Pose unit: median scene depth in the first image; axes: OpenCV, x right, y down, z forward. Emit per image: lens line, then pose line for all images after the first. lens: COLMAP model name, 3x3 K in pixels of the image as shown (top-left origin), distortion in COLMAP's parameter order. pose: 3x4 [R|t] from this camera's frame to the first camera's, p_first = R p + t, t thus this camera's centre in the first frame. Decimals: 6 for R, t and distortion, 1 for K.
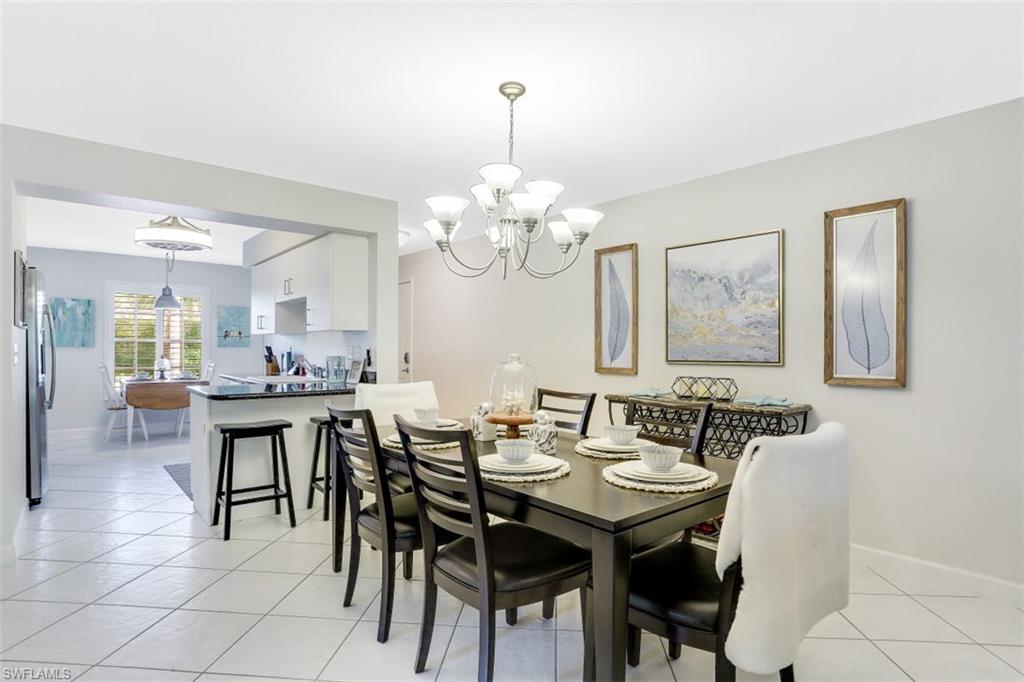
lens RADIAL K [[573.7, 0, 511.7], [0, 573.7, 340.8], [0, 0, 1]] dist [-0.001823, -0.002942]
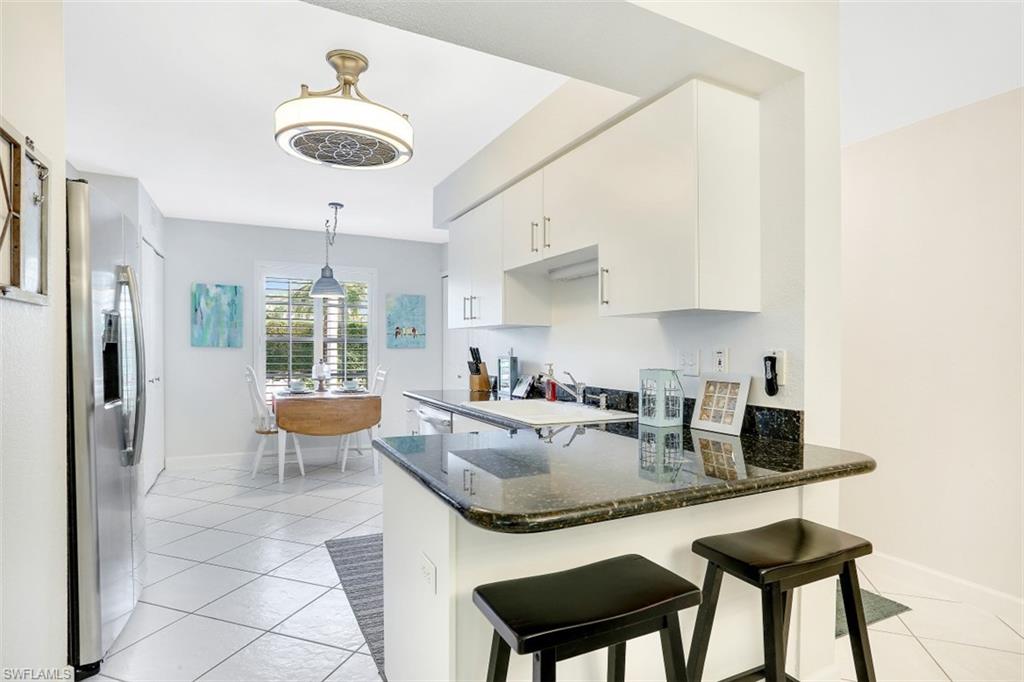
lens RADIAL K [[498.7, 0, 501.2], [0, 498.7, 349.3], [0, 0, 1]] dist [-0.046125, 0.009306]
pose [[0.981016, 0.005362, -0.193853, -0.263864], [-0.003290, 0.999934, 0.011011, 0.004809], [0.193899, -0.010165, 0.980969, 0.426773]]
